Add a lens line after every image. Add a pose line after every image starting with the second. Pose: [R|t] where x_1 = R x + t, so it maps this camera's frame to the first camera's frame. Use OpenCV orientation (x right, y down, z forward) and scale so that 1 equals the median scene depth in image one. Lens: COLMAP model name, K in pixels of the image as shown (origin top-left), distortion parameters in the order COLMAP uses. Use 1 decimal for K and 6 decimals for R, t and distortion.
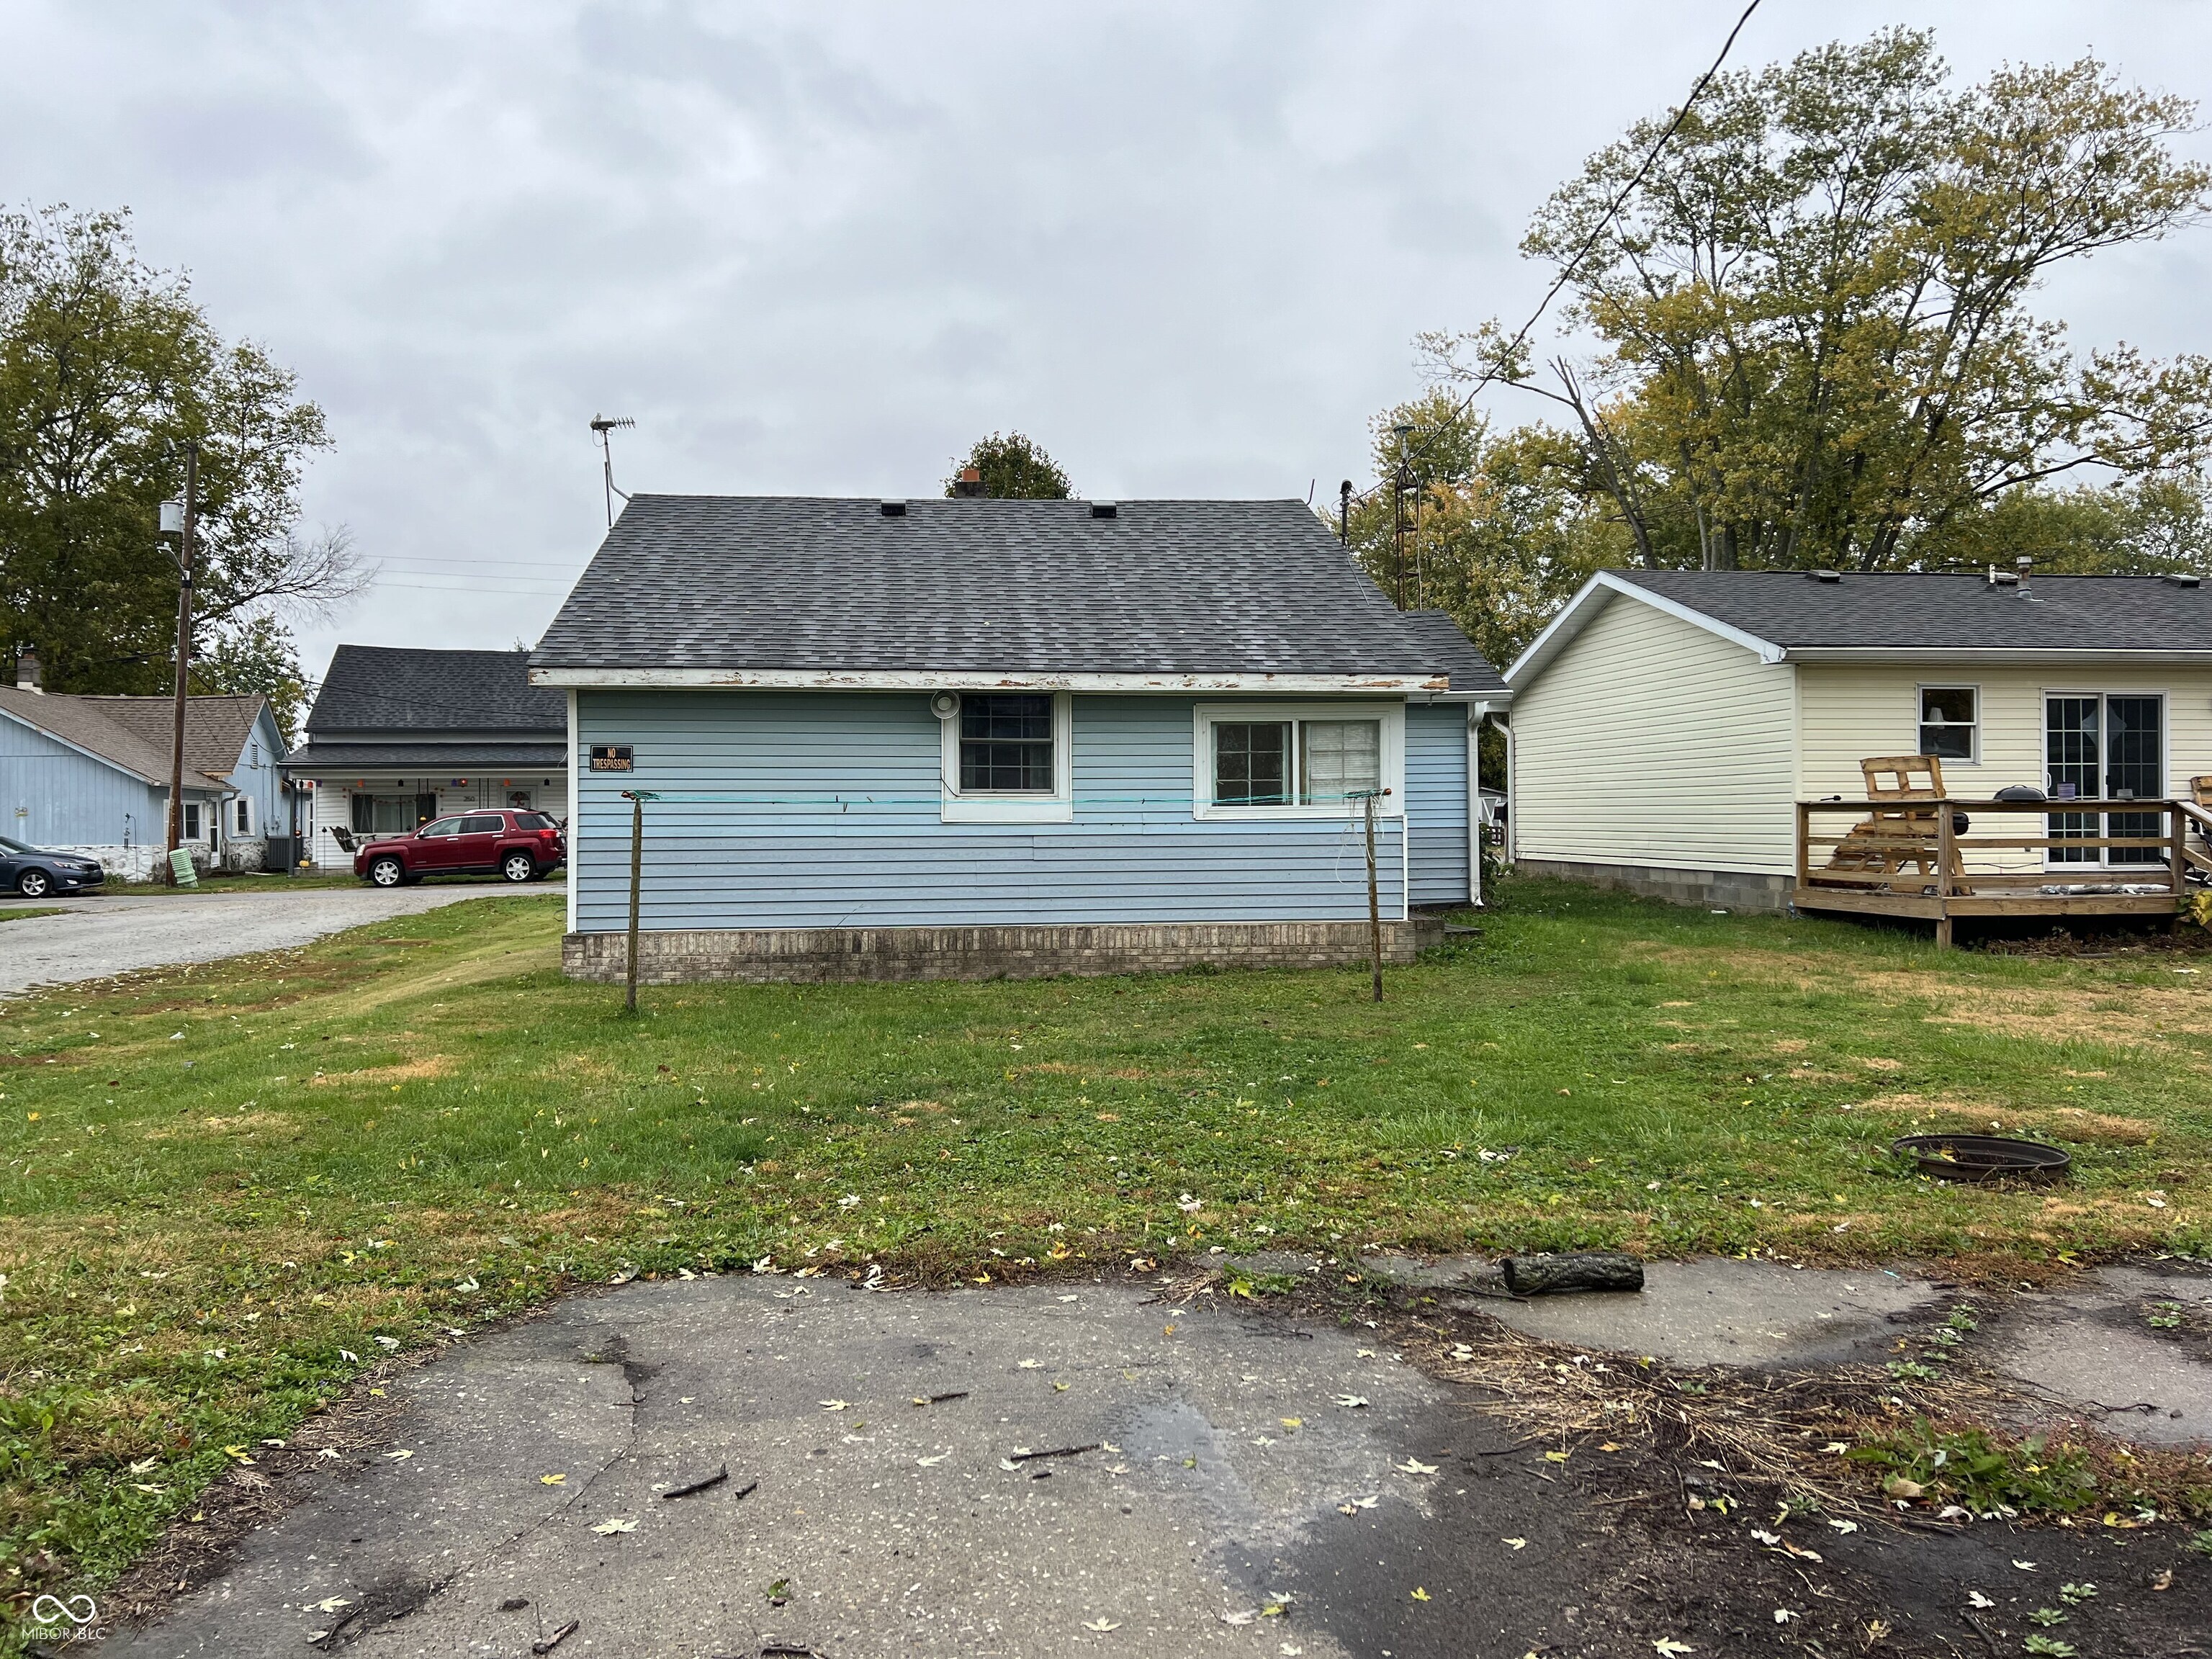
lens RADIAL K [[1652.4, 0, 1140.0], [0, 1652.4, 766.6], [0, 0, 1]] dist [0.059703, -0.065528]
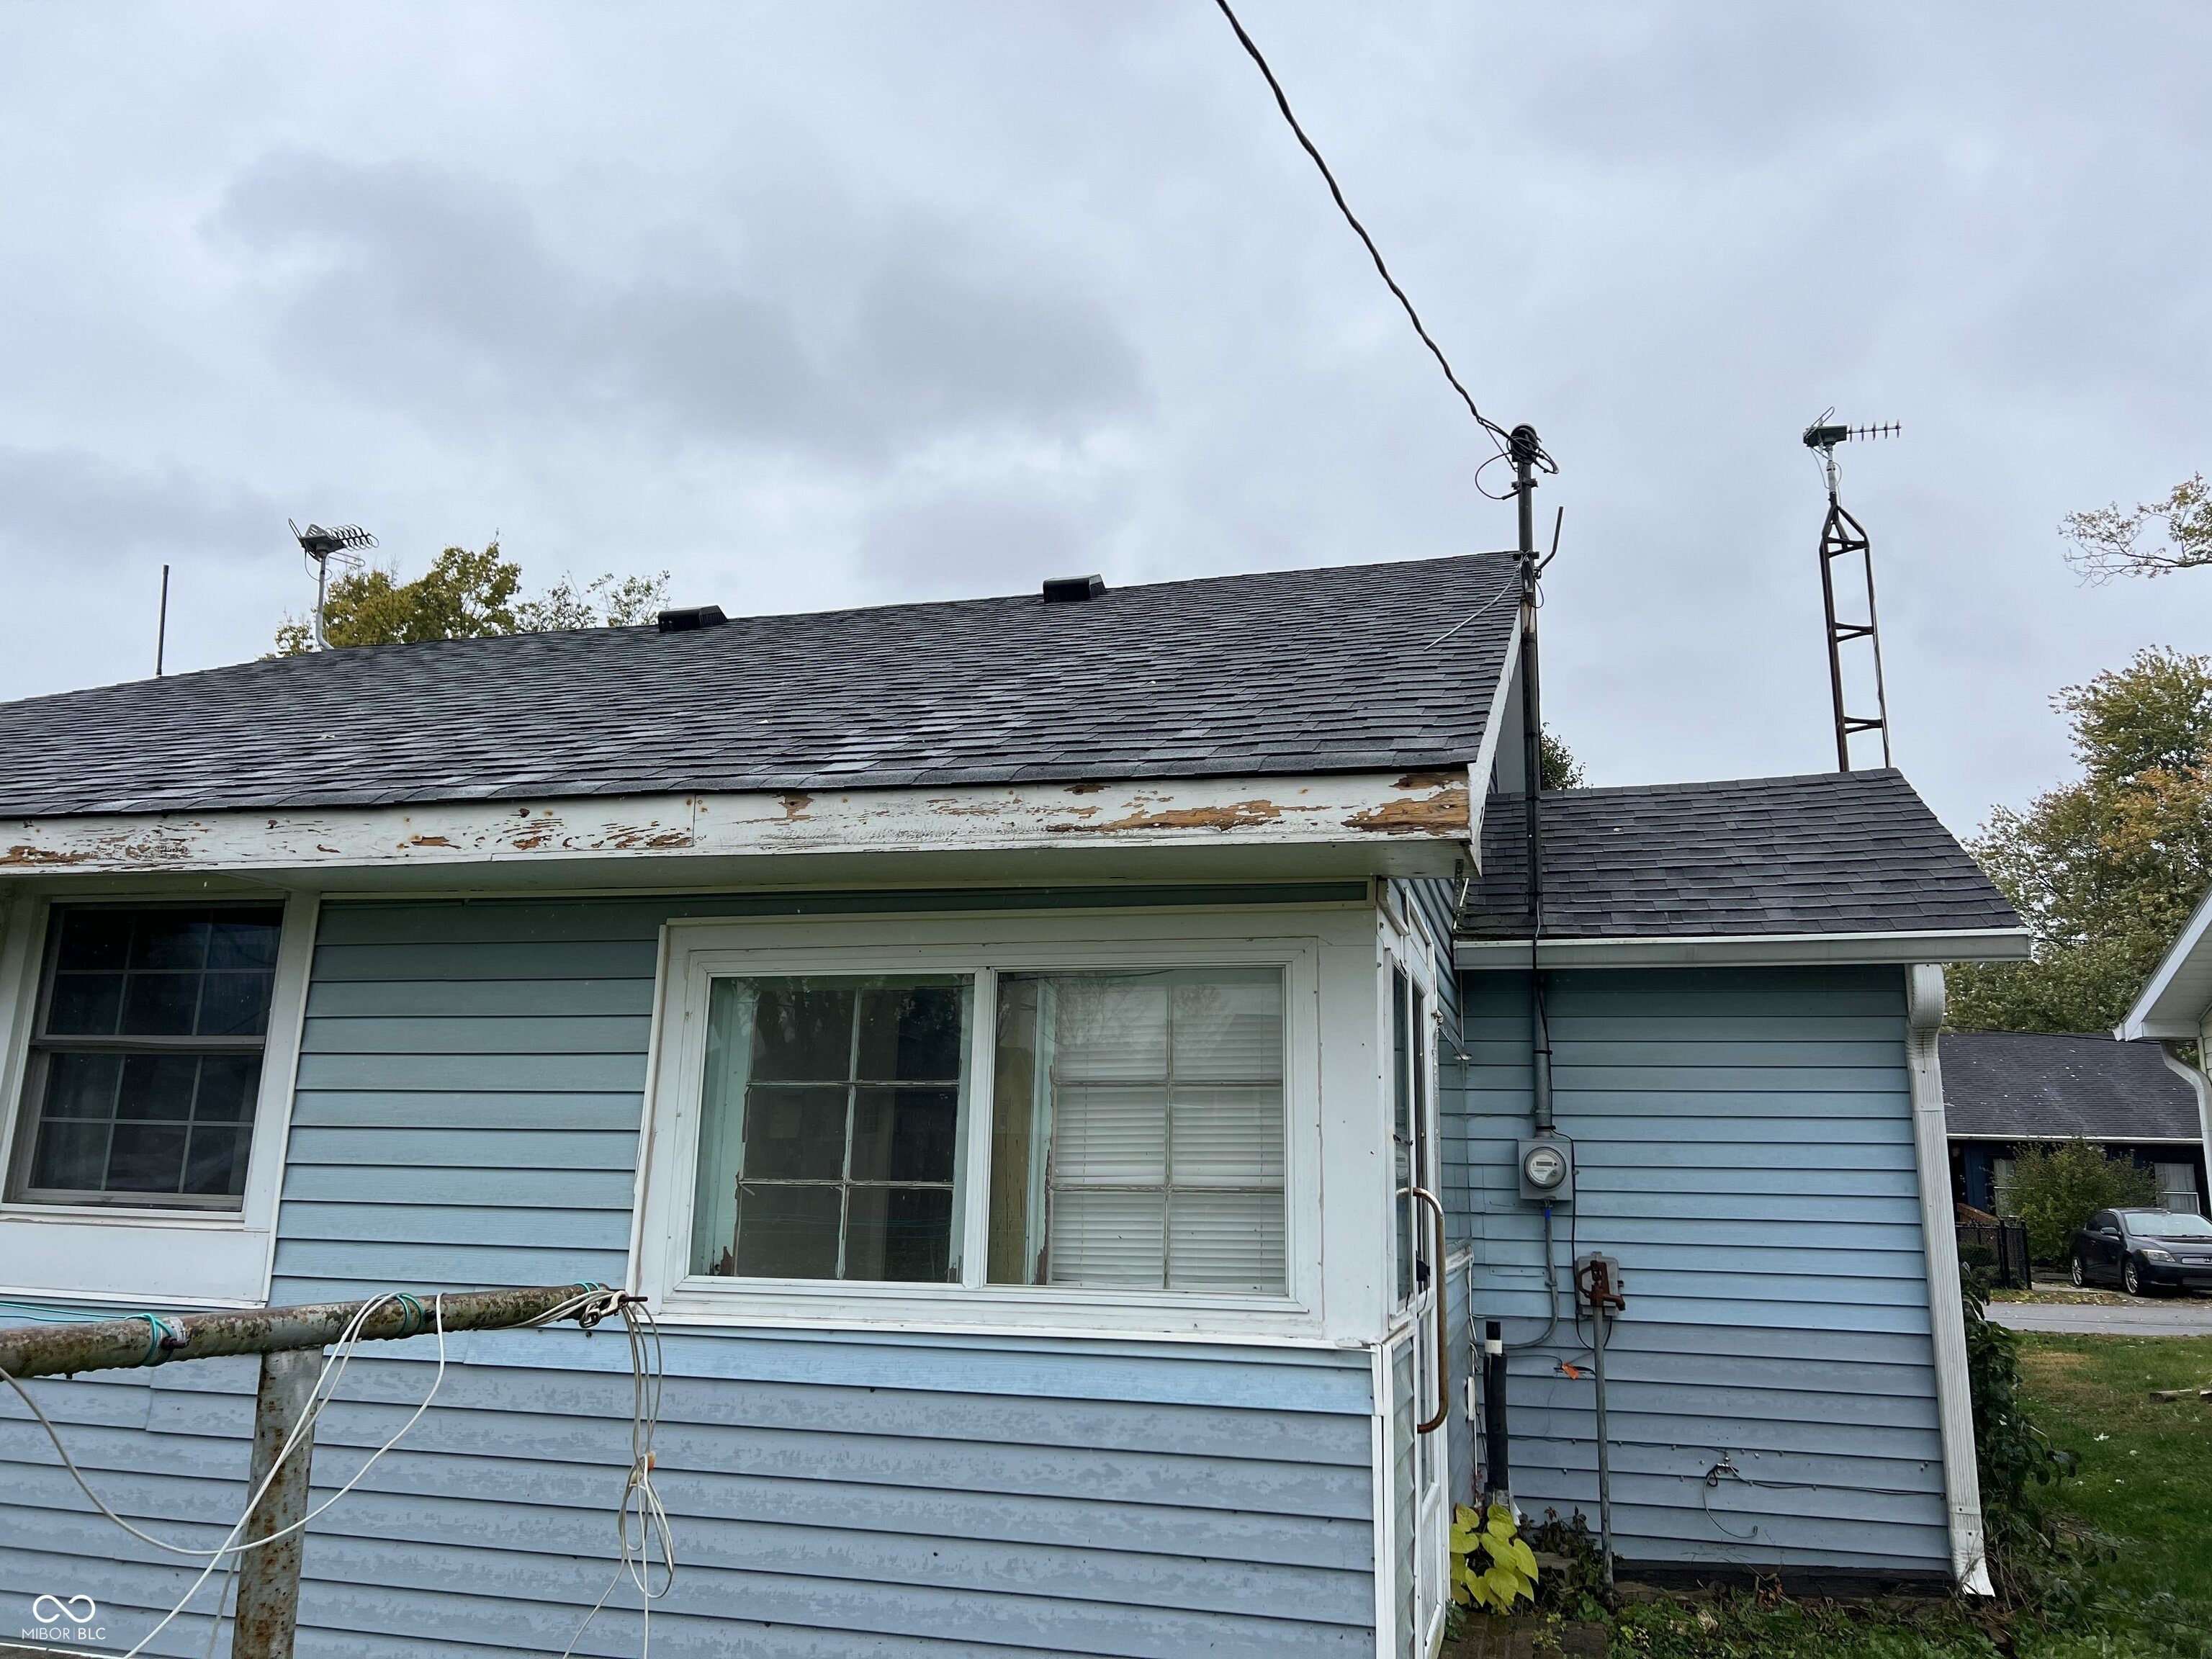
lens RADIAL K [[1652.4, 0, 1208.2], [0, 1652.4, 747.7], [0, 0, 1]] dist [0.059703, -0.065528]
pose [[0.928298, -0.067451, -0.365668, 0.275217], [-0.017602, 0.974335, -0.224412, -0.002243], [0.371420, 0.214758, 0.903286, 0.858675]]
